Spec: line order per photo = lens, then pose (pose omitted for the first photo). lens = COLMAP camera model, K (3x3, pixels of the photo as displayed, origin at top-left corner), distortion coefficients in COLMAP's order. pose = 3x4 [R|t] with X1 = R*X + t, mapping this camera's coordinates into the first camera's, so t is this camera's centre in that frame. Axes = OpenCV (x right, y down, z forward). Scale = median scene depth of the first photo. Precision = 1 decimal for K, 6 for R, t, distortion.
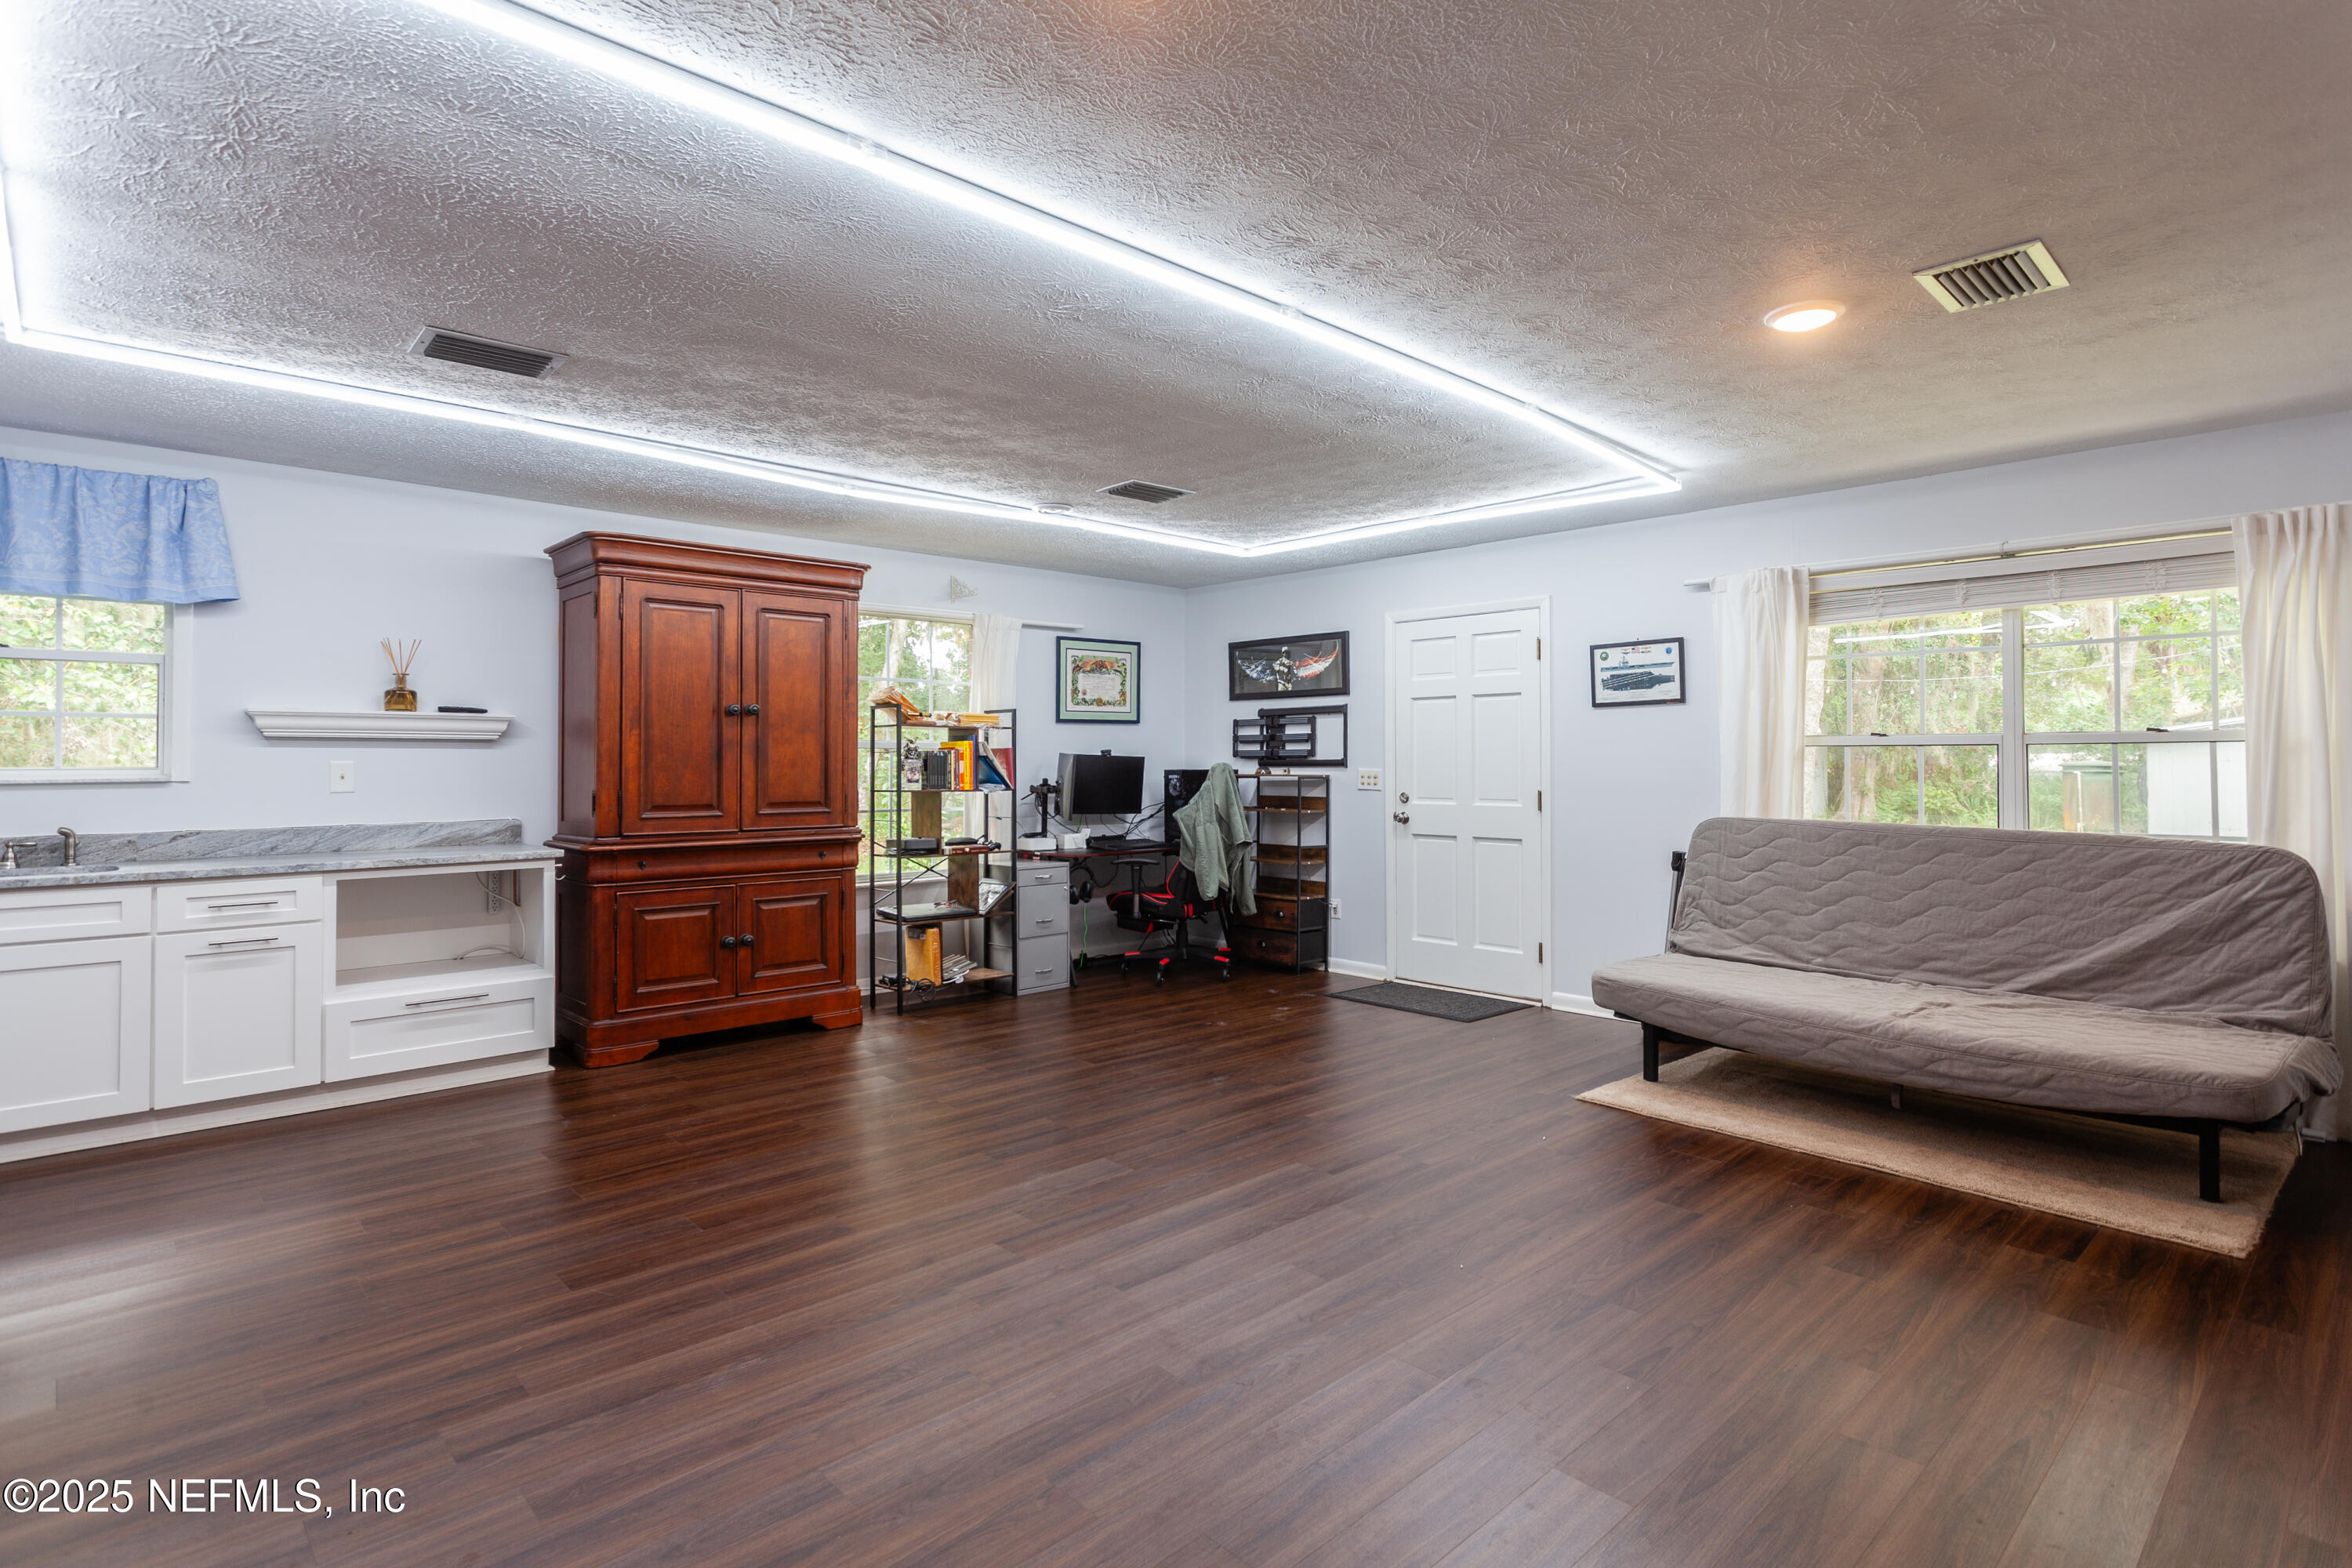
lens RADIAL K [[1179.5, 0, 1177.9], [0, 1179.5, 759.3], [0, 0, 1]] dist [0.003241, 0.000326]
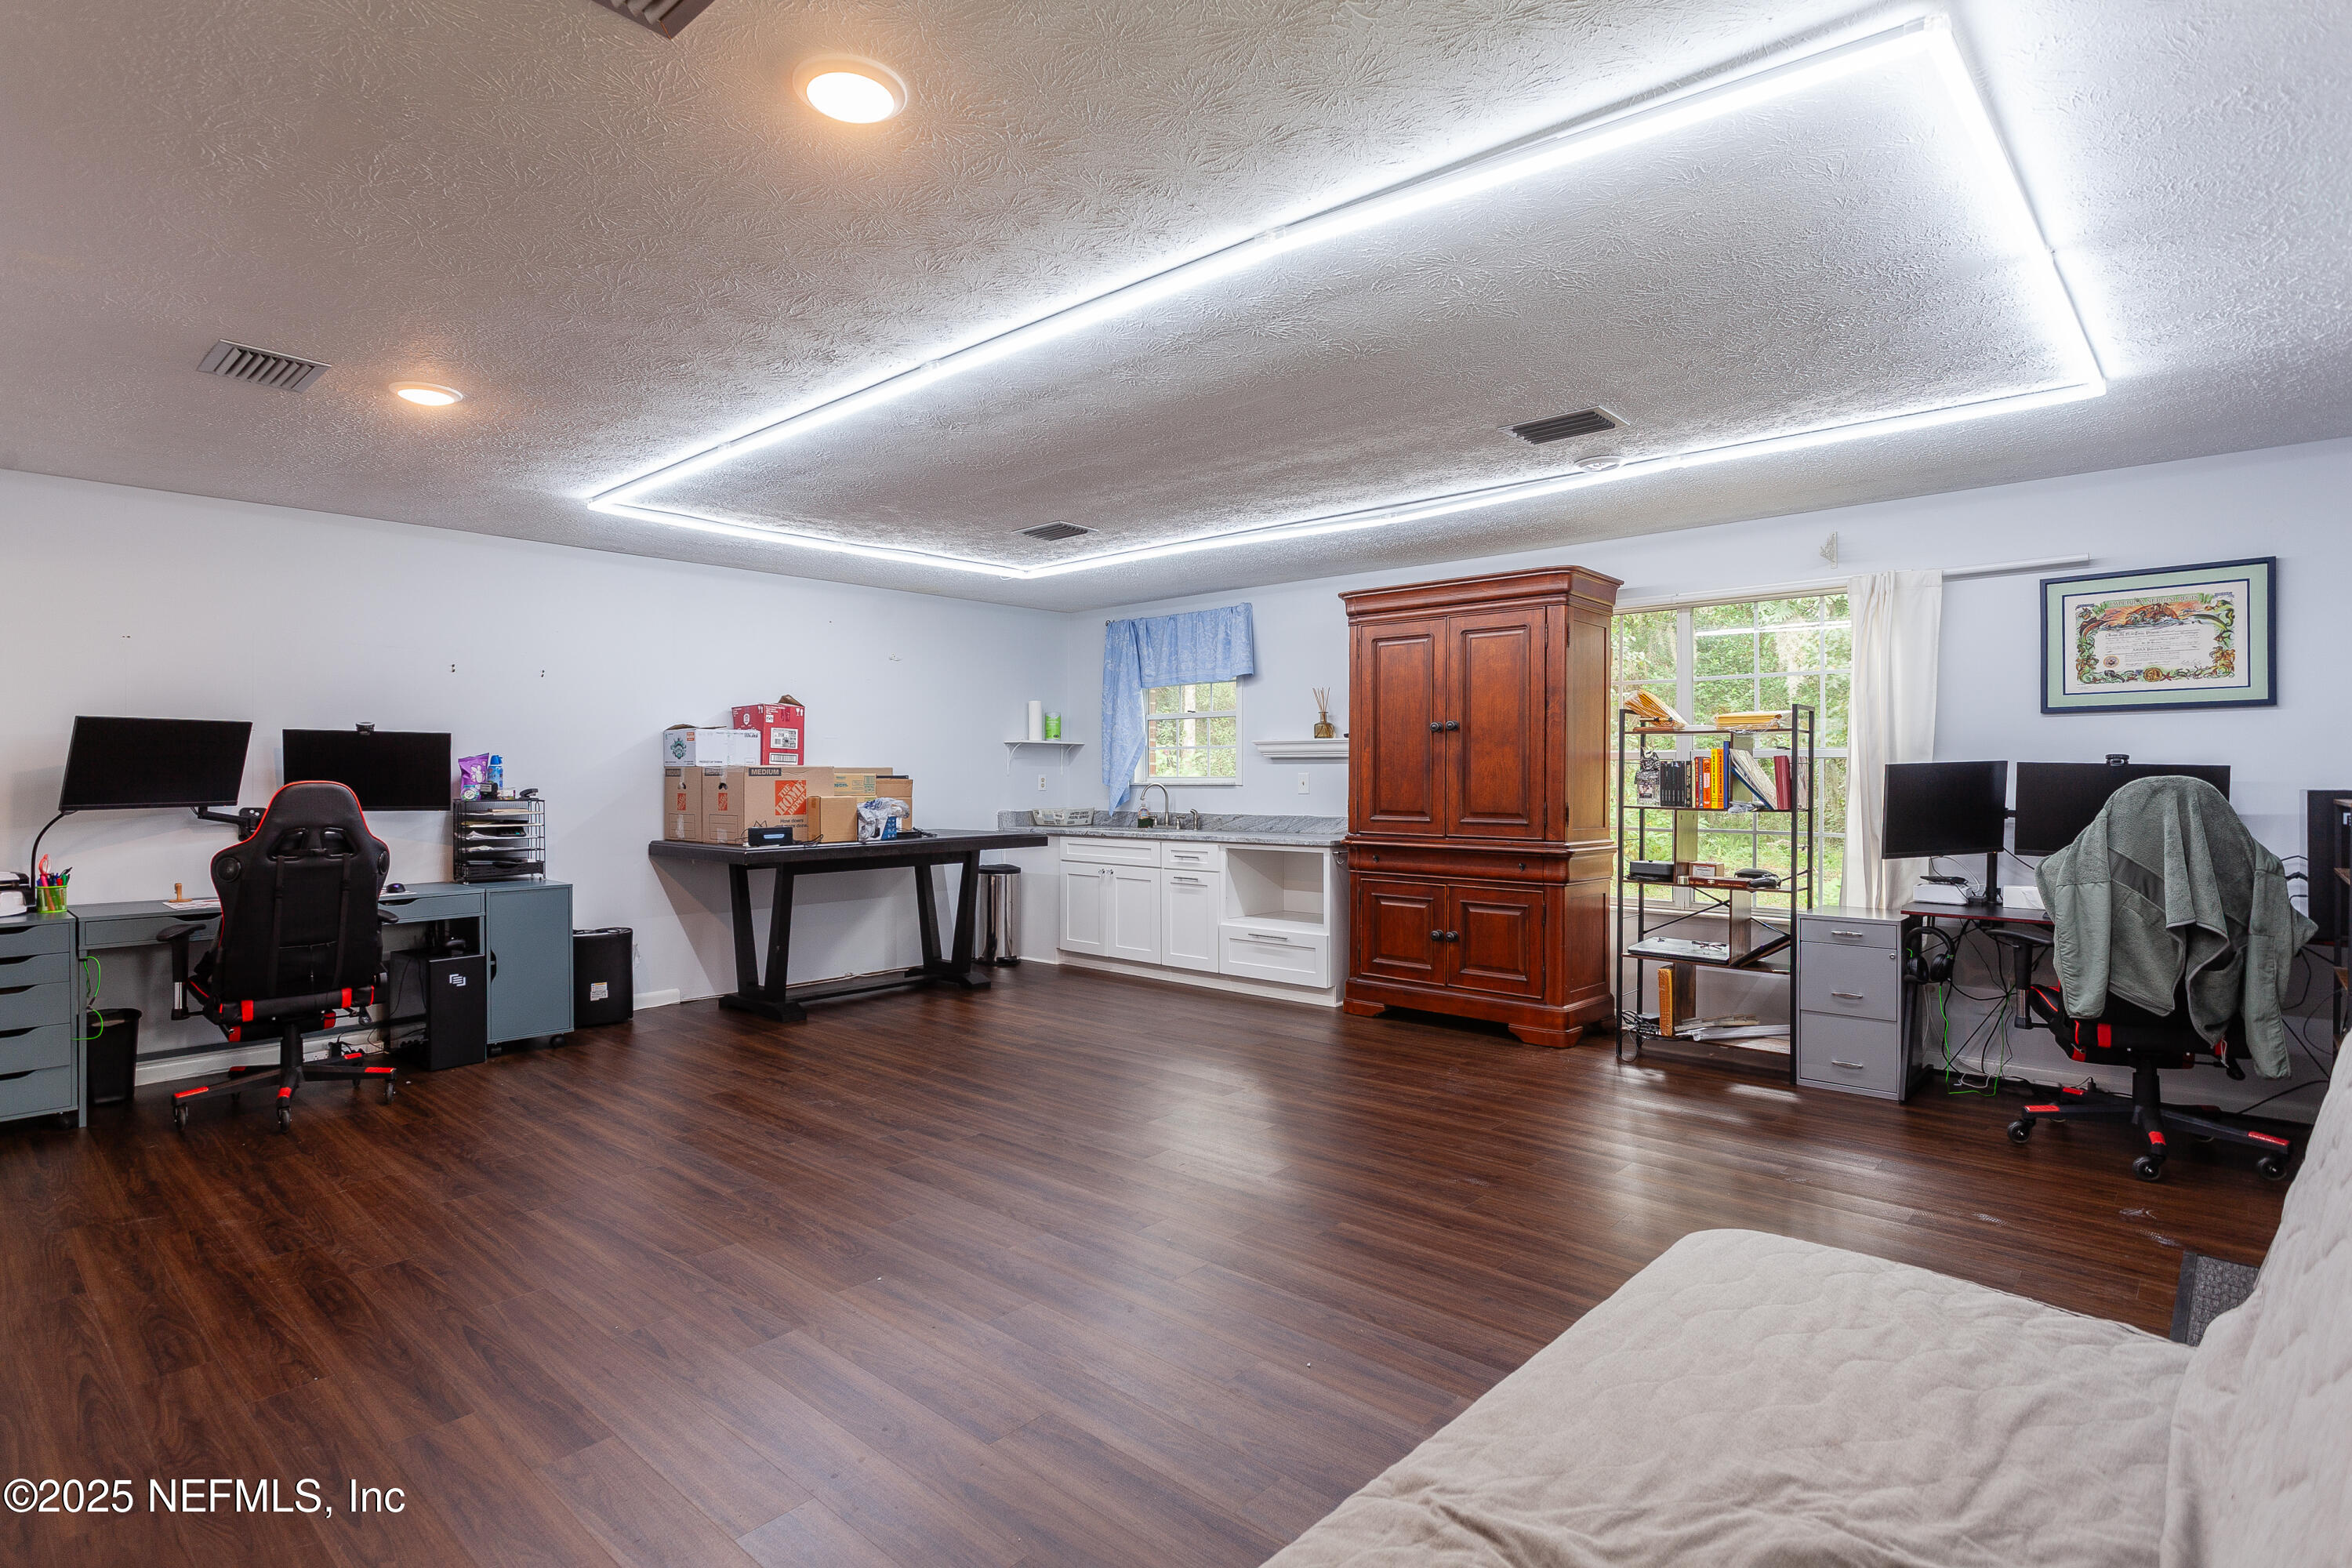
lens RADIAL K [[1143.5, 0, 1135.8], [0, 1143.5, 780.8], [0, 0, 1]] dist [0.003329, 0.000798]
pose [[0.070460, 0.006757, -0.997492, 0.668811], [0.000376, 0.999977, 0.006800, 0.001408], [0.997515, -0.000854, 0.070455, 0.631927]]
